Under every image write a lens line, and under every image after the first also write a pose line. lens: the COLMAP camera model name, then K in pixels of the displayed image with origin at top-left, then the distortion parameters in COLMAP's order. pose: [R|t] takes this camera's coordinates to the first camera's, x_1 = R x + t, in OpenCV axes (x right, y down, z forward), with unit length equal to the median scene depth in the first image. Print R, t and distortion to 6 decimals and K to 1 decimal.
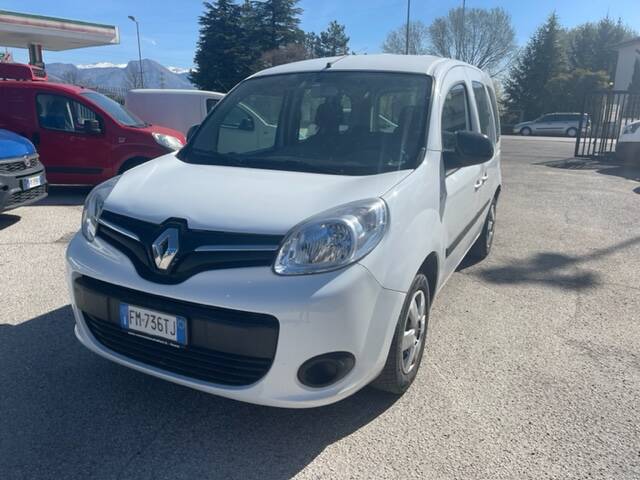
lens RADIAL K [[483.7, 0, 316.1], [0, 483.7, 237.6], [0, 0, 1]] dist [0.061545, -0.086944]
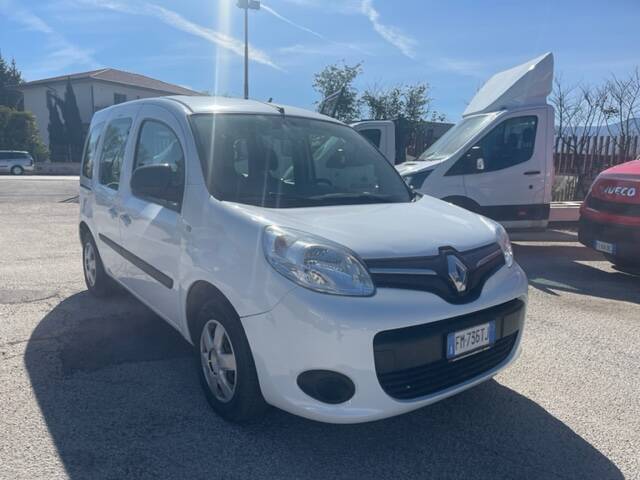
lens RADIAL K [[483.7, 0, 323.0], [0, 483.7, 238.2], [0, 0, 1]] dist [0.061545, -0.086944]
pose [[0.430868, -0.135049, 0.892253, -1.425862], [0.200700, 0.978316, 0.051158, -0.175401], [-0.879814, 0.157033, 0.448629, 0.743479]]
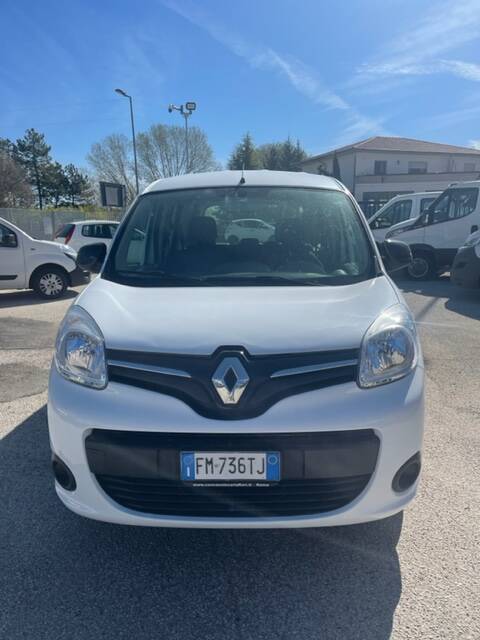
lens RADIAL K [[483.7, 0, 246.6], [0, 483.7, 322.1], [0, 0, 1]] dist [0.061545, -0.086944]
pose [[0.904517, -0.104663, 0.413393, -0.632528], [0.125556, 0.991805, -0.023614, -0.059347], [-0.407534, 0.073263, 0.910246, 0.158307]]
